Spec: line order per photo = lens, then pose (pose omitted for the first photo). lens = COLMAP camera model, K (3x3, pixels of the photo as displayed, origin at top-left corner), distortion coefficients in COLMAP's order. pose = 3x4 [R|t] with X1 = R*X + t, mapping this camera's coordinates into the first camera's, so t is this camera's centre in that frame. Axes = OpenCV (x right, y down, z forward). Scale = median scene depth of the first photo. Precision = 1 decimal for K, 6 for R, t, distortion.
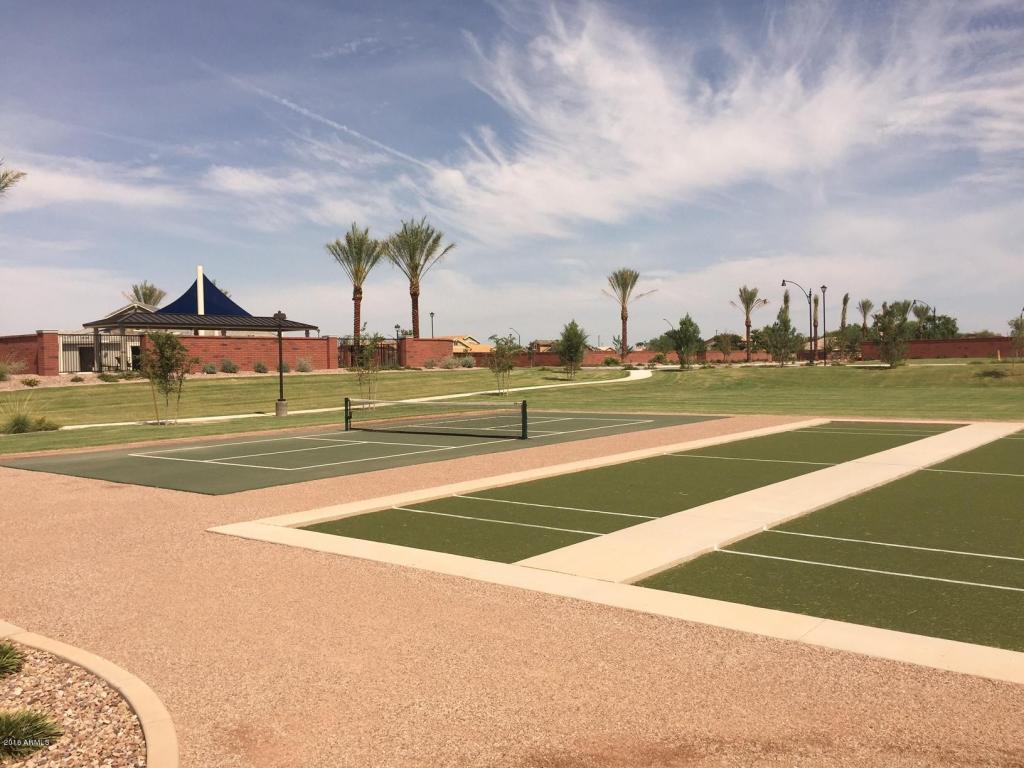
lens RADIAL K [[874.9, 0, 514.6], [0, 874.9, 381.3], [0, 0, 1]] dist [0.081517, -0.111198]
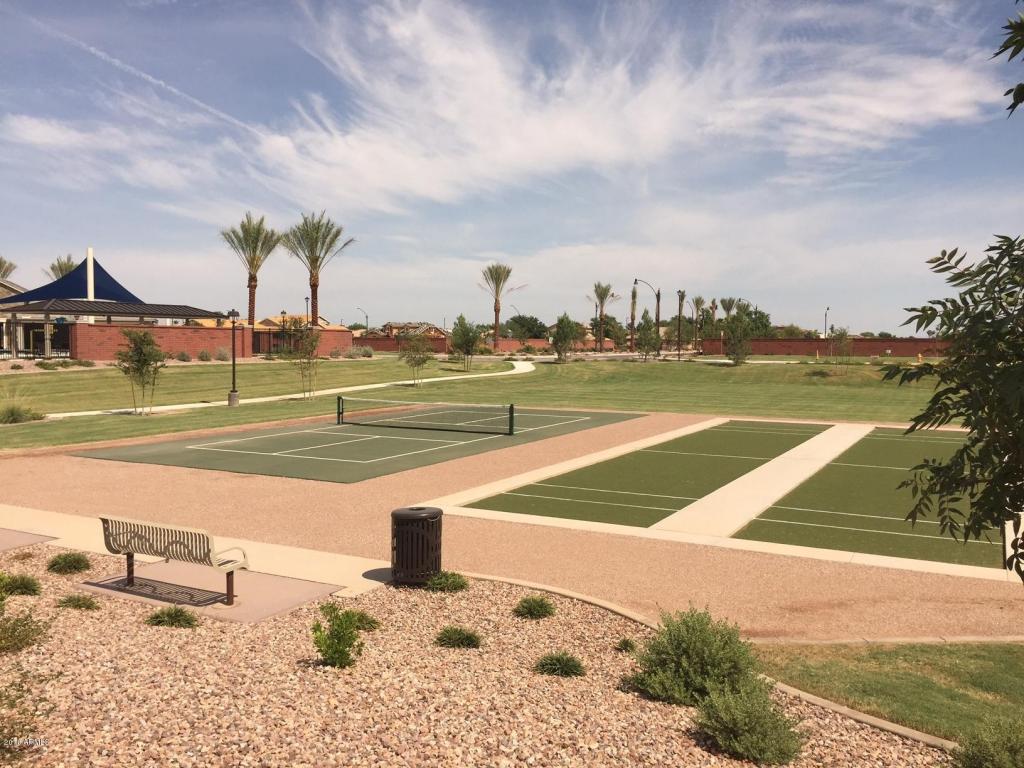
lens RADIAL K [[879.6, 0, 510.5], [0, 879.6, 372.1], [0, 0, 1]] dist [0.075395, -0.102575]
pose [[0.982282, 0.019572, 0.186383, -0.084543], [-0.021993, 0.999698, 0.010928, -0.013775], [-0.186113, -0.014834, 0.982416, -0.082762]]
